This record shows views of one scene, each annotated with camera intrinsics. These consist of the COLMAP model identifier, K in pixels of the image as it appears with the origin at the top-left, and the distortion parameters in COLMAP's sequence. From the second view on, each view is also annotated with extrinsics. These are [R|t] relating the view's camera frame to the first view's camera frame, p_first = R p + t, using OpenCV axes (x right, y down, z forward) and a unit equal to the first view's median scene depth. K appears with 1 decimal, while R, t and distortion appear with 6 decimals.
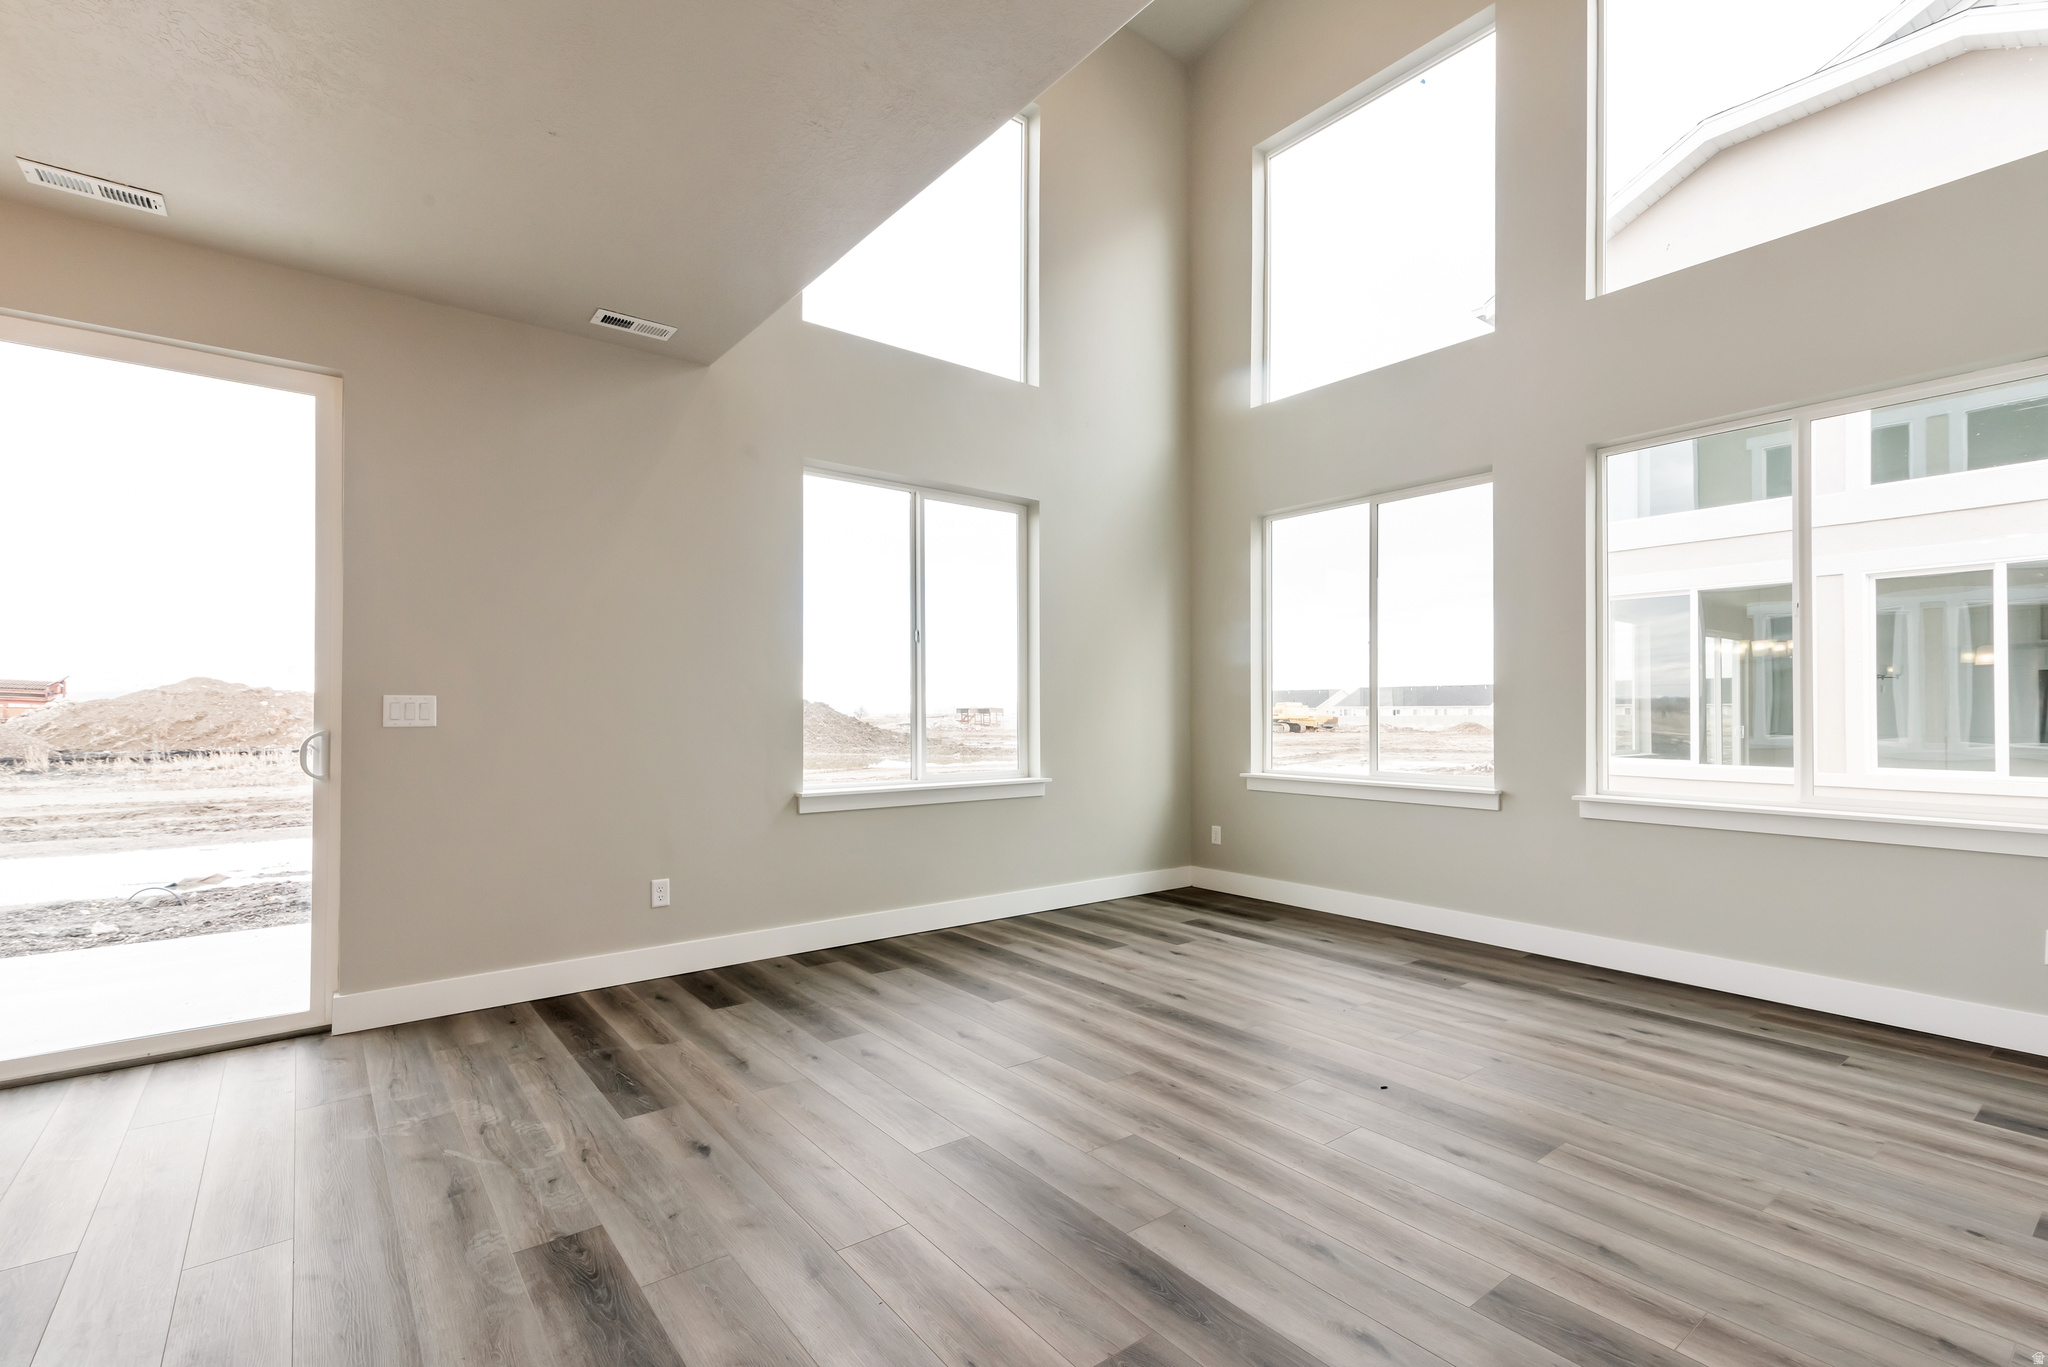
lens RADIAL K [[944.4, 0, 995.8], [0, 944.4, 703.5], [0, 0, 1]] dist [0.014095, 0.000120]
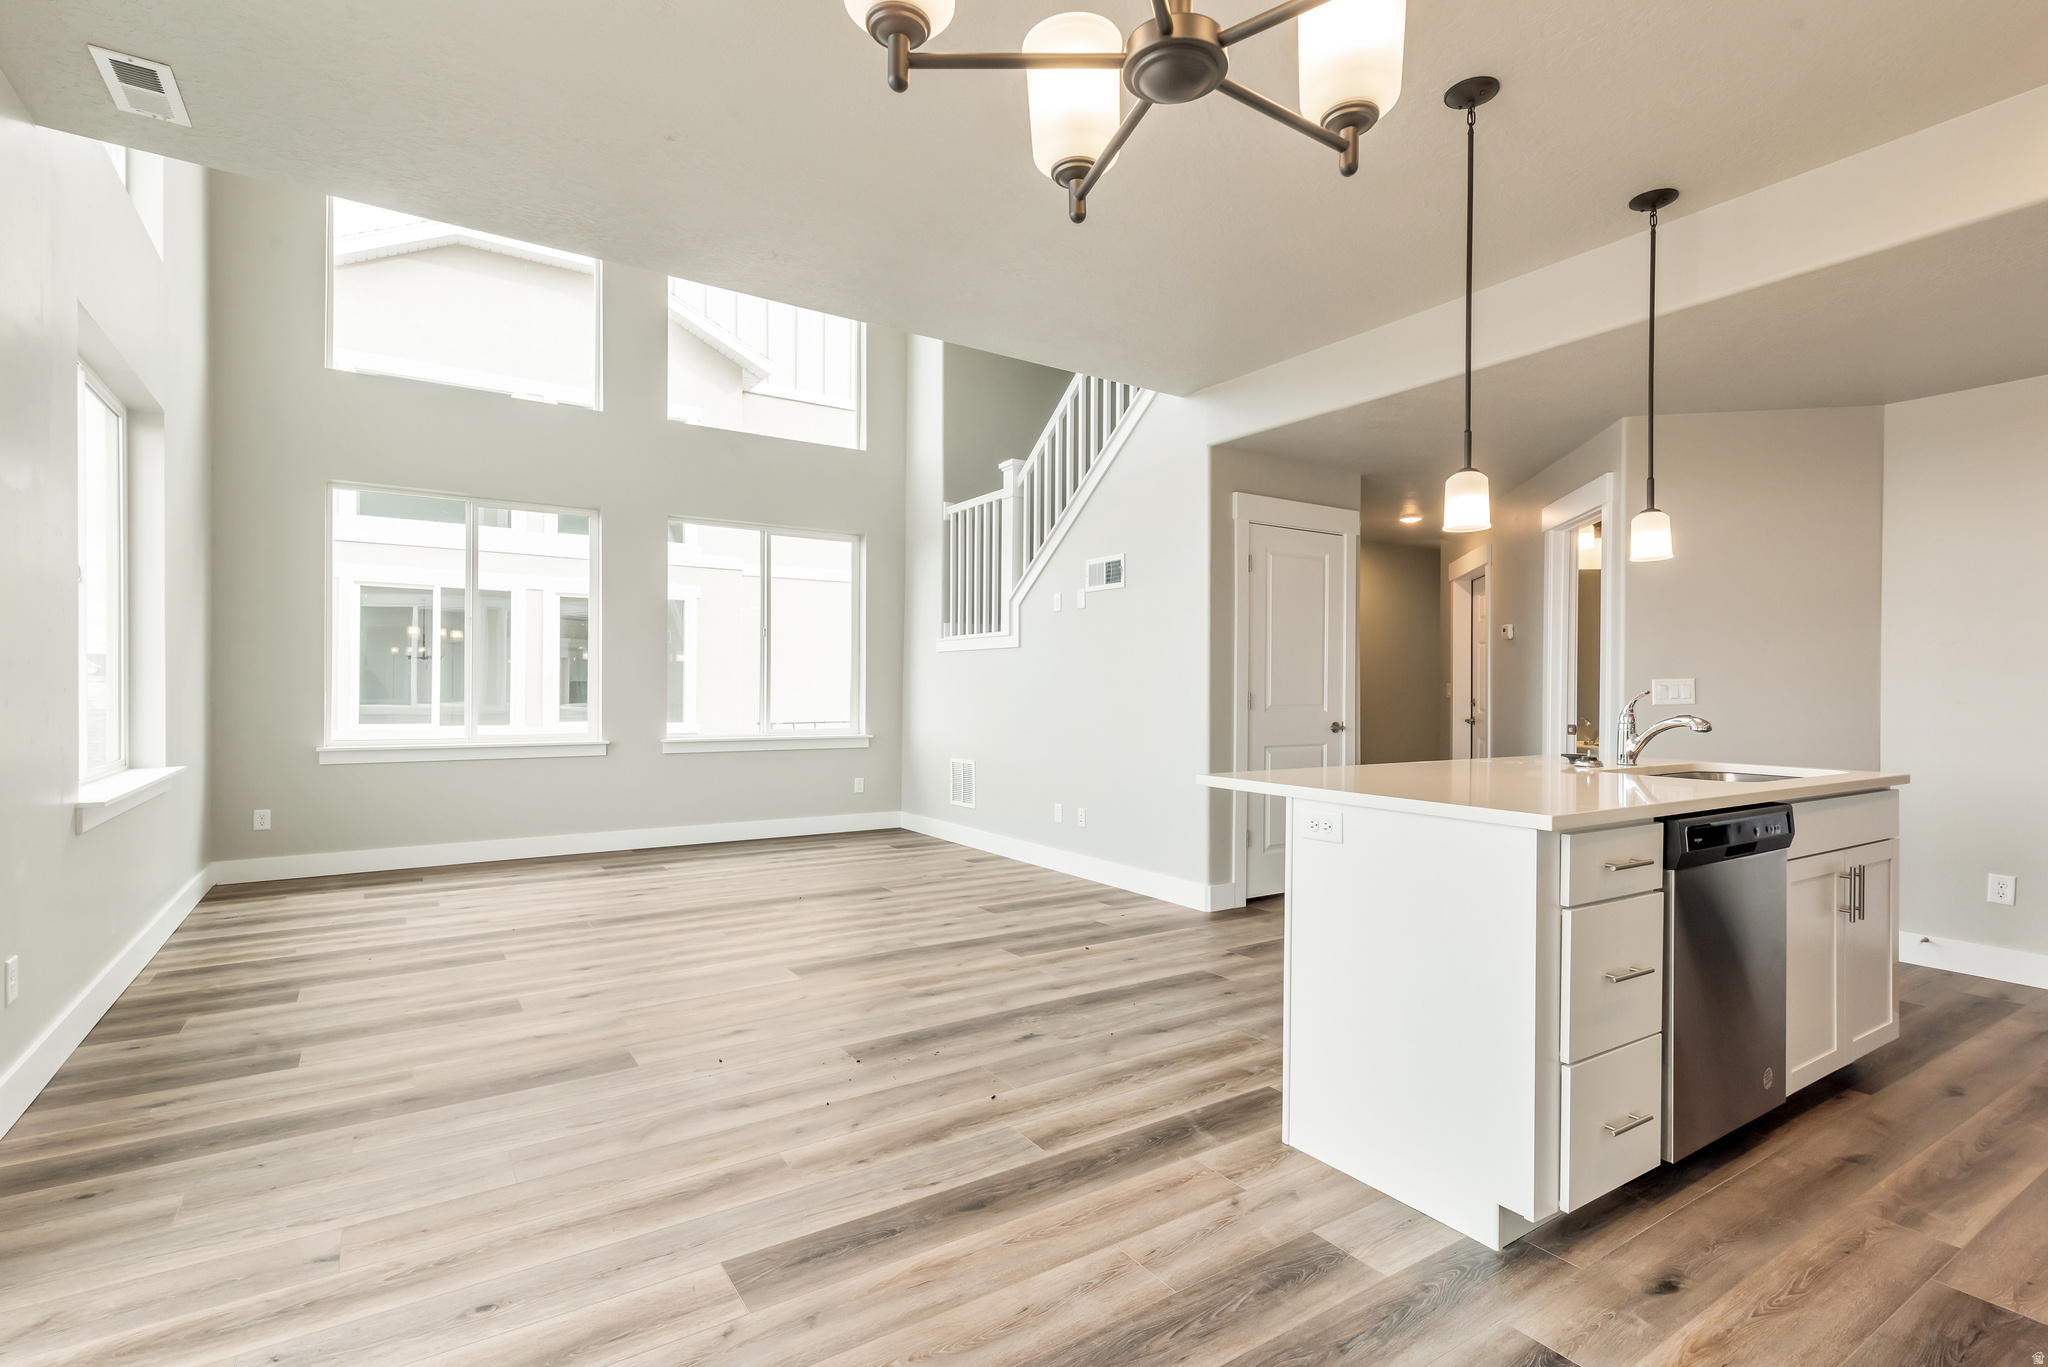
lens RADIAL K [[932.3, 0, 1116.6], [0, 932.3, 650.3], [0, 0, 1]] dist [0.001304, -0.005794]
pose [[-0.019278, 0.046929, 0.998712, -1.110361], [-0.015527, 0.998763, -0.047231, 0.021268], [-0.999694, -0.016418, -0.018526, 0.394146]]
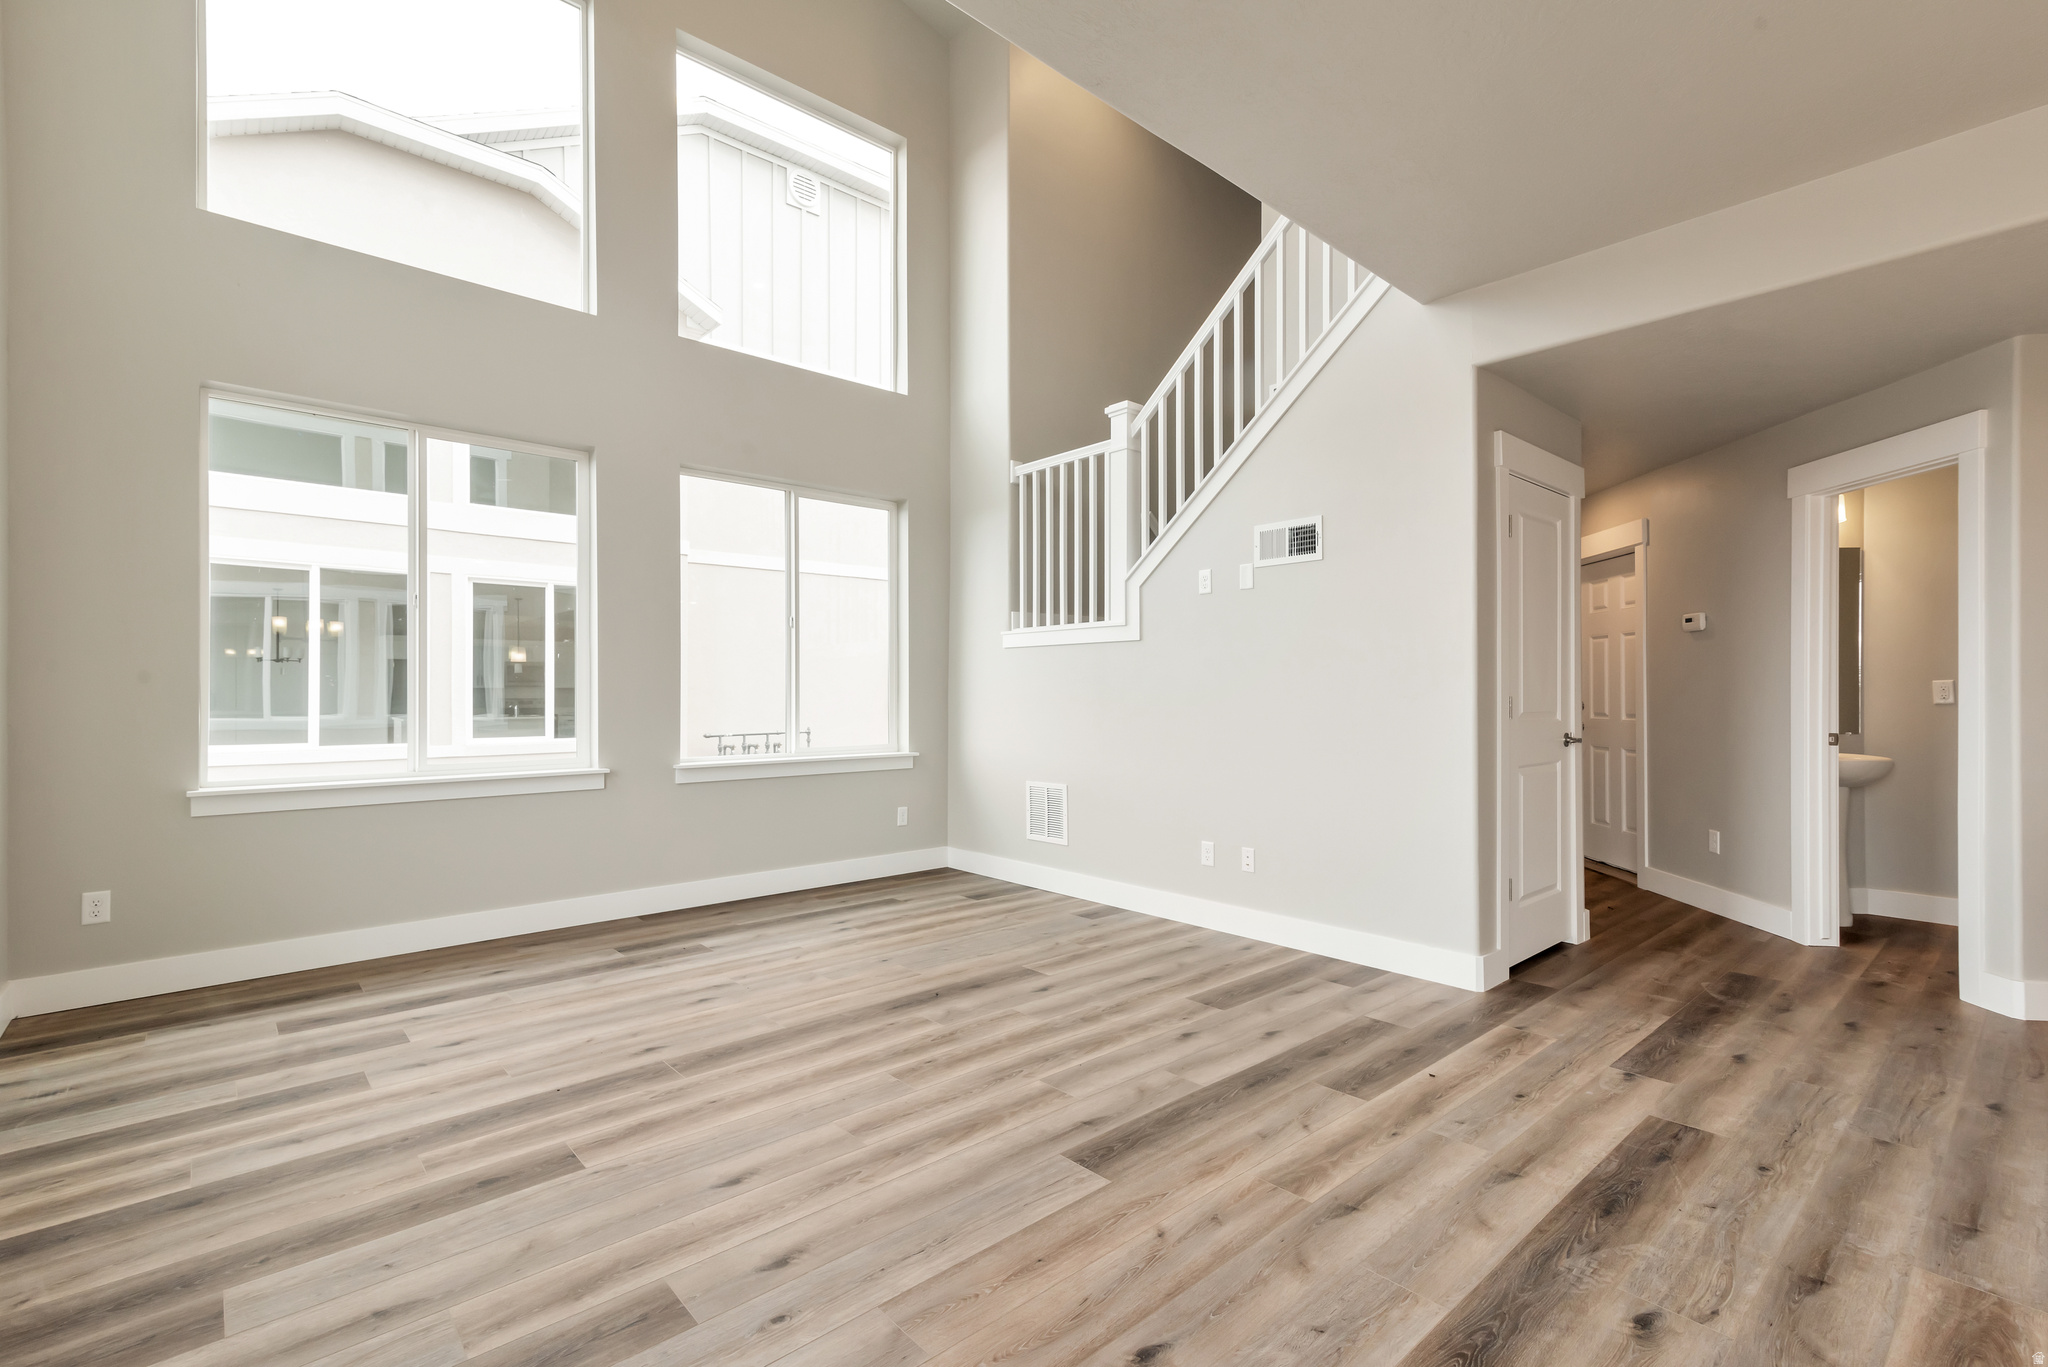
lens RADIAL K [[915.6, 0, 1073.9], [0, 915.6, 692.8], [0, 0, 1]] dist [0.007755, 0.000387]
pose [[-0.116601, -0.001445, 0.993178, -0.673643], [-0.005668, 0.999984, 0.000789, 0.008427], [-0.993163, -0.005537, -0.116607, 0.814061]]
